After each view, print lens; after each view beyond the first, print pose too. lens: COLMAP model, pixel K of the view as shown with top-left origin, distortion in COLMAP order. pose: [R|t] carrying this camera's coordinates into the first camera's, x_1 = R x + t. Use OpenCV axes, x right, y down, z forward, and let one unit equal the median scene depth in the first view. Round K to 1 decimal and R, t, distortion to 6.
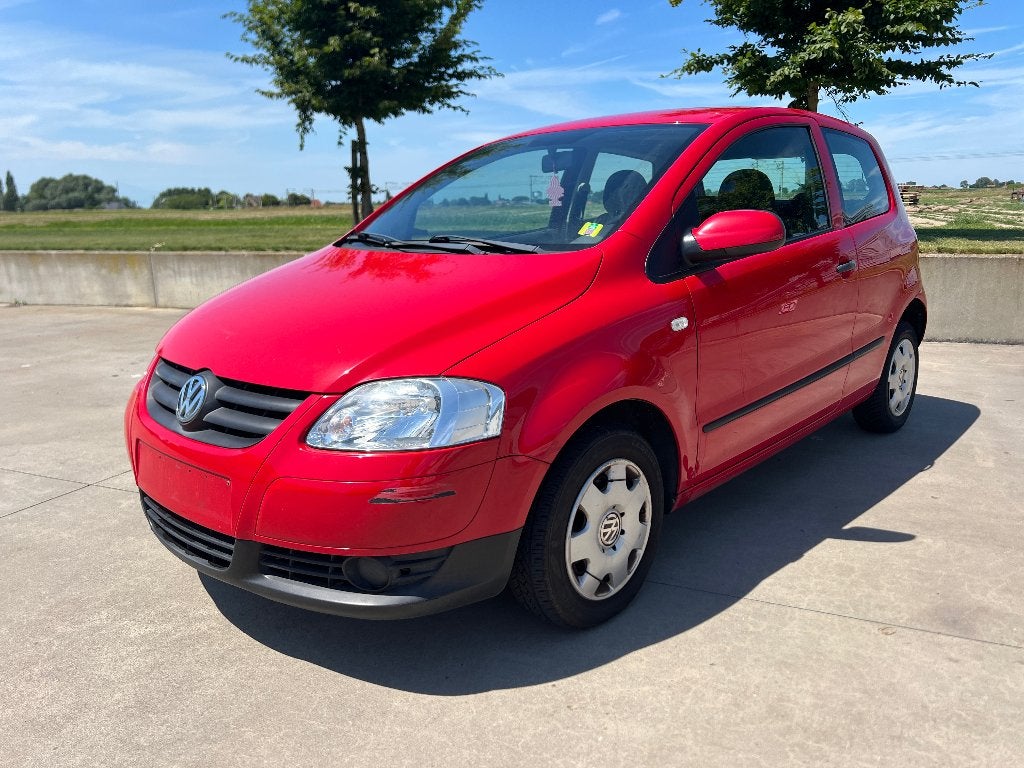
lens RADIAL K [[808.1, 0, 474.3], [0, 808.1, 384.5], [0, 0, 1]] dist [0.003964, 0.002349]
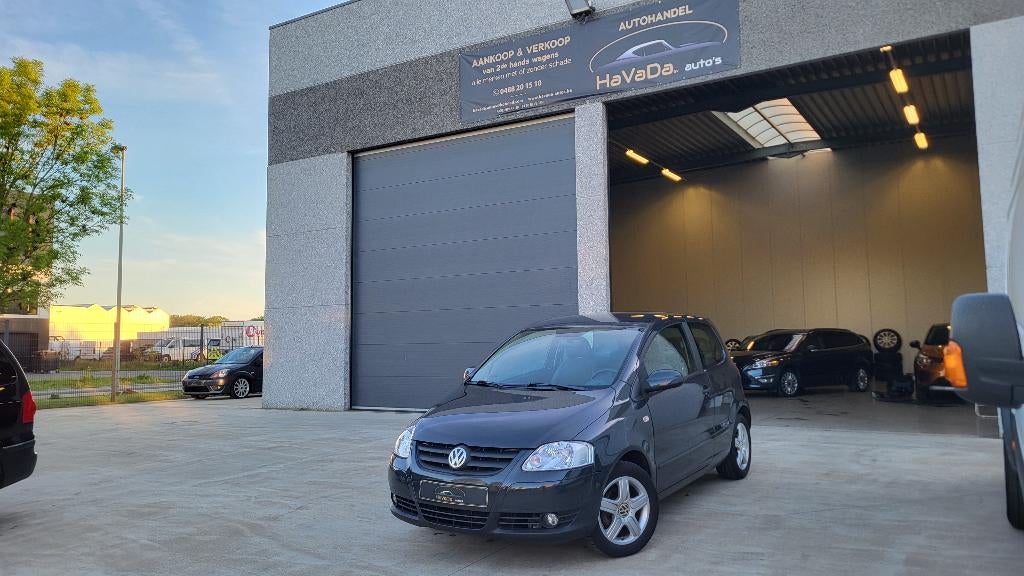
lens RADIAL K [[761.2, 0, 514.9], [0, 761.2, 275.4], [0, 0, 1]] dist [0.036646, -0.003263]
pose [[0.983045, -0.000188, 0.183366, -0.596951], [0.049199, 0.963603, -0.262770, 0.099854], [-0.176642, 0.267336, 0.947275, -1.308593]]
